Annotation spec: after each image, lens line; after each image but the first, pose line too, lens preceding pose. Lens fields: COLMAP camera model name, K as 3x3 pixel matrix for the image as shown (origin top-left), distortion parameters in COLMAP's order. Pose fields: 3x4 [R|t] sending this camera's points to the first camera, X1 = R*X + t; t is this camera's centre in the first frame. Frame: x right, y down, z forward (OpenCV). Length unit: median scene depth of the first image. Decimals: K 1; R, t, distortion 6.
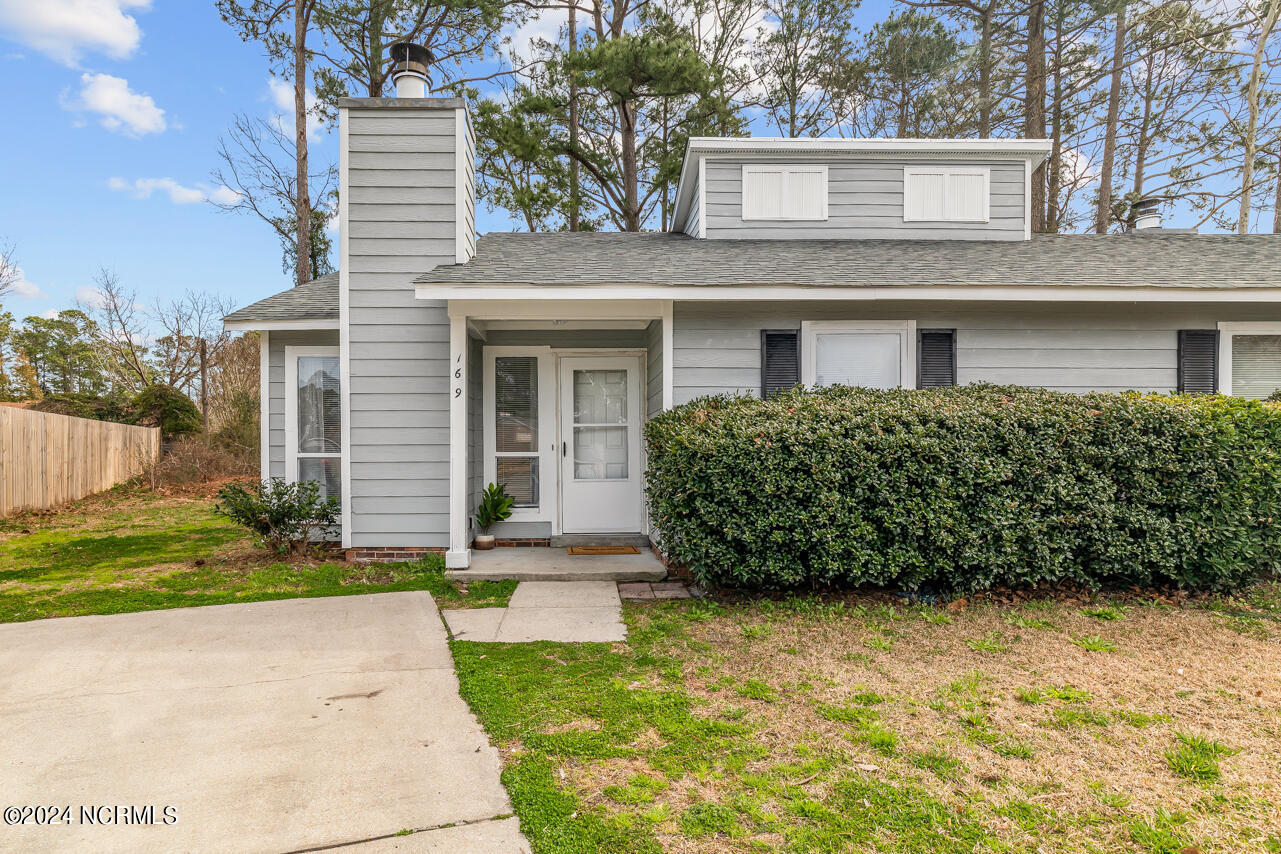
lens RADIAL K [[570.2, 0, 640.0], [0, 570.2, 464.3], [0, 0, 1]] dist [0.003126, -0.000495]
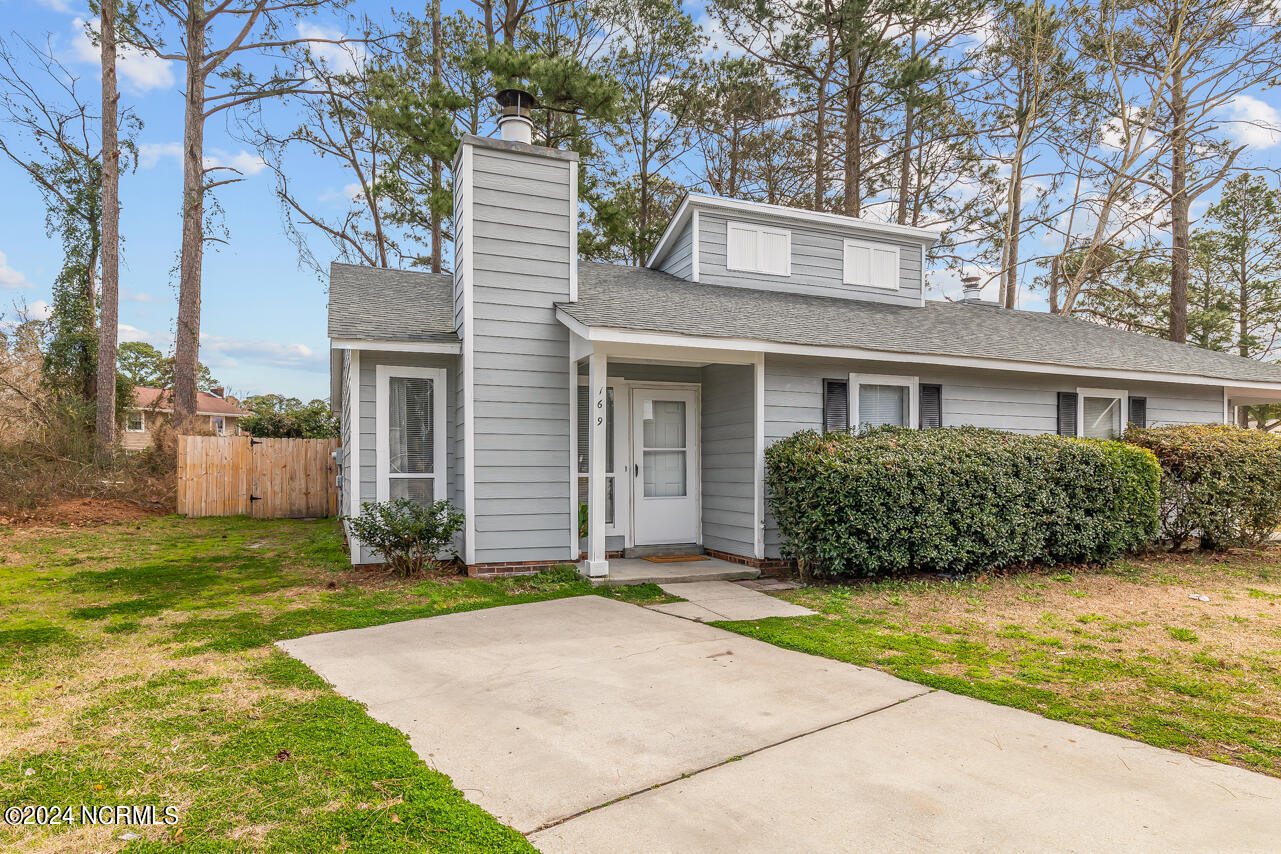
lens RADIAL K [[608.4, 0, 640.9], [0, 608.4, 483.3], [0, 0, 1]] dist [0.003677, 0.000596]
pose [[0.950577, -0.001974, 0.310483, -0.610450], [0.001910, 0.999998, 0.000509, -0.002375], [-0.310483, 0.000109, 0.950579, -0.172526]]
